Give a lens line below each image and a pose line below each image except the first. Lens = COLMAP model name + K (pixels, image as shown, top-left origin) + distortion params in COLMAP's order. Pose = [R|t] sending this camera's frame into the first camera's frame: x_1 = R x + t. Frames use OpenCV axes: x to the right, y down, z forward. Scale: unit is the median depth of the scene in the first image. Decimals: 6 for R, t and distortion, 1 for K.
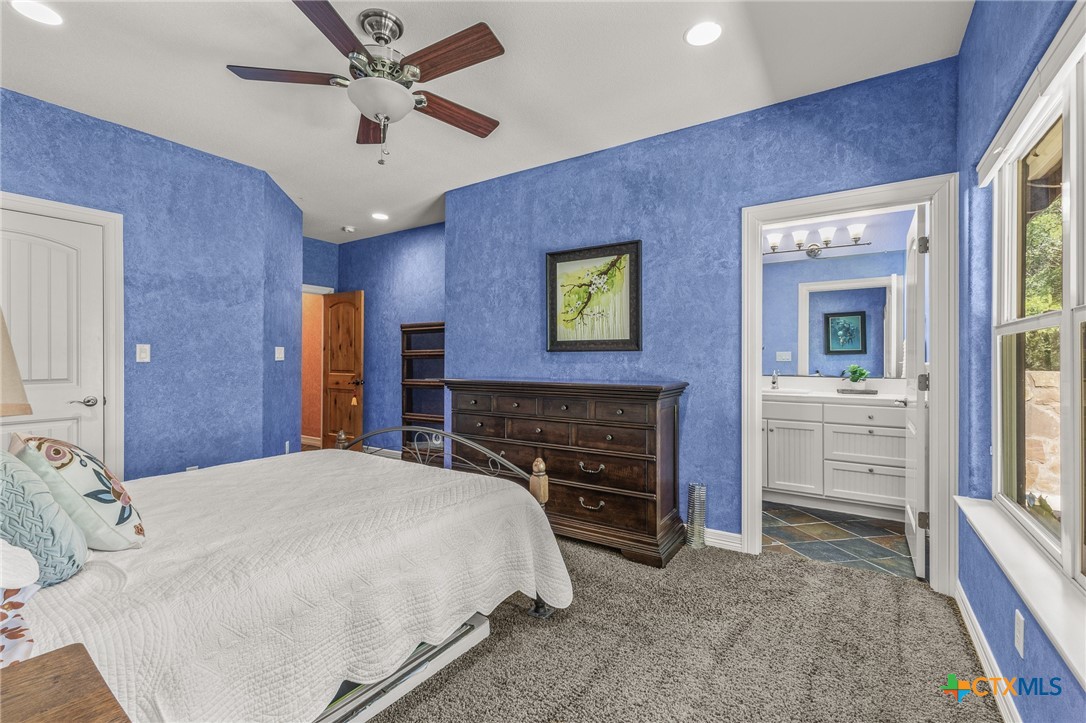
lens RADIAL K [[479.2, 0, 543.0], [0, 479.2, 361.5], [0, 0, 1]] dist [0.000403, -0.000036]
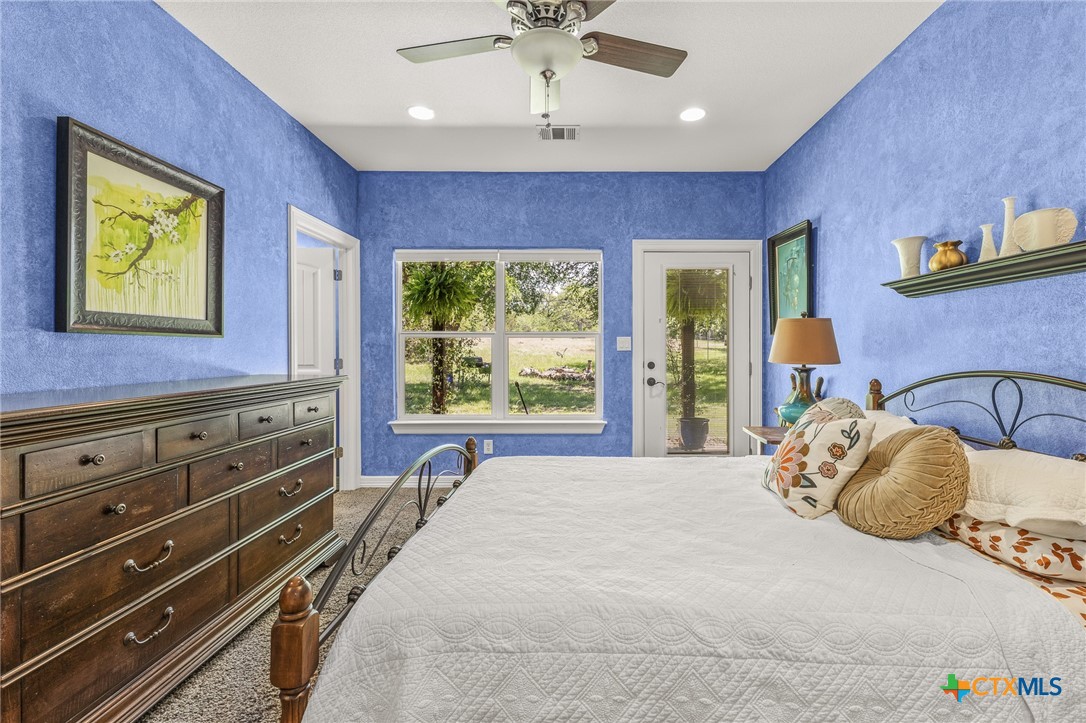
lens RADIAL K [[479.2, 0, 543.0], [0, 479.2, 361.5], [0, 0, 1]] dist [0.000403, -0.000036]
pose [[-0.495490, -0.023149, 0.868305, -0.658661], [0.000239, 0.999641, 0.026787, -0.004207], [-0.868614, 0.013480, -0.495307, 0.882134]]
